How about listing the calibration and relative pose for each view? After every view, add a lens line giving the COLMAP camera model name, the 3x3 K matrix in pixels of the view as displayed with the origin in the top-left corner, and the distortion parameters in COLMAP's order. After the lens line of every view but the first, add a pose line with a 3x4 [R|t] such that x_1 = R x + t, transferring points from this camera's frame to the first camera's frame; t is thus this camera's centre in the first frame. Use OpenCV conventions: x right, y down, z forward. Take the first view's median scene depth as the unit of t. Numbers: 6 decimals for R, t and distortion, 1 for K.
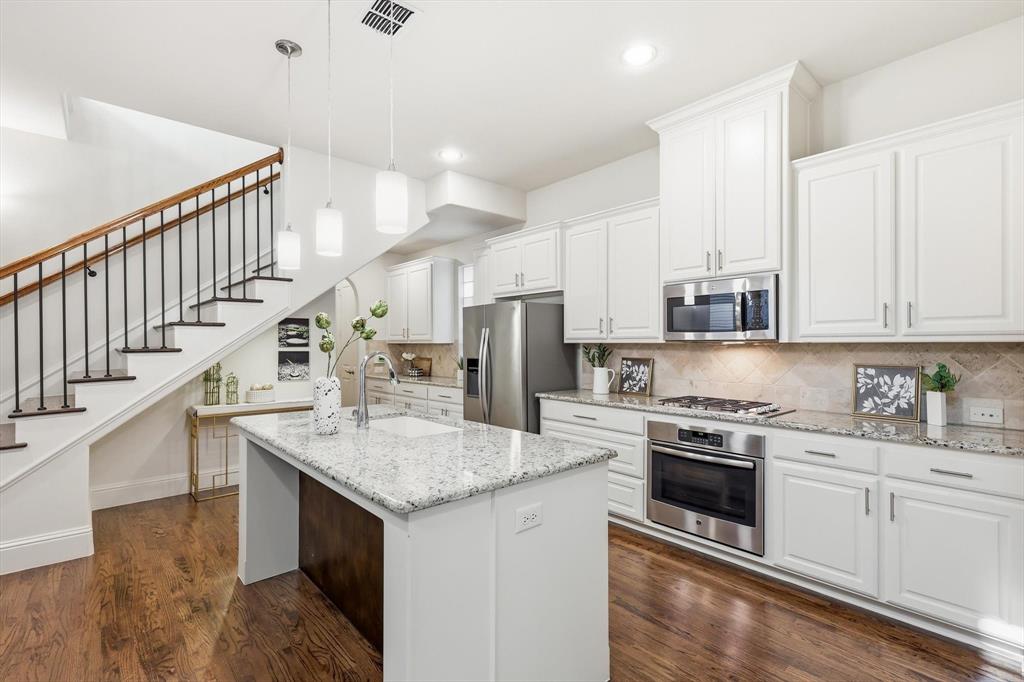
lens RADIAL K [[458.6, 0, 512.0], [0, 458.6, 341.0], [0, 0, 1]] dist [0.000312, 0.000088]
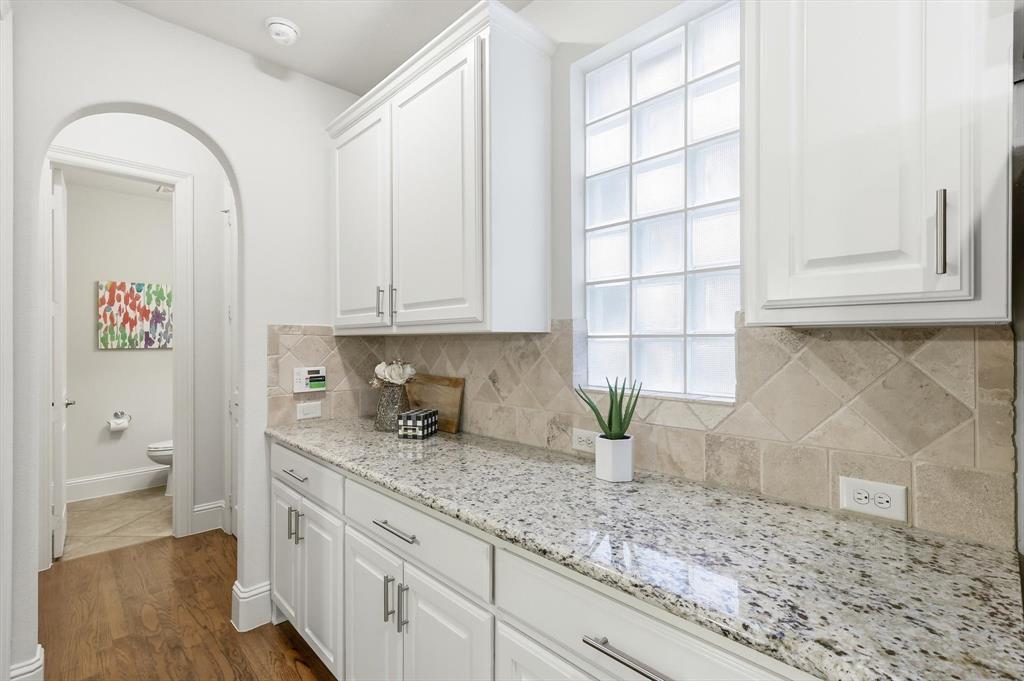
lens RADIAL K [[458.6, 0, 512.0], [0, 458.6, 340.5], [0, 0, 1]] dist [0.000312, 0.000088]
pose [[0.999430, 0.000408, 0.033744, -0.151834], [-0.000690, 0.999965, 0.008337, 0.006709], [-0.033740, -0.008355, 0.999396, 0.667198]]
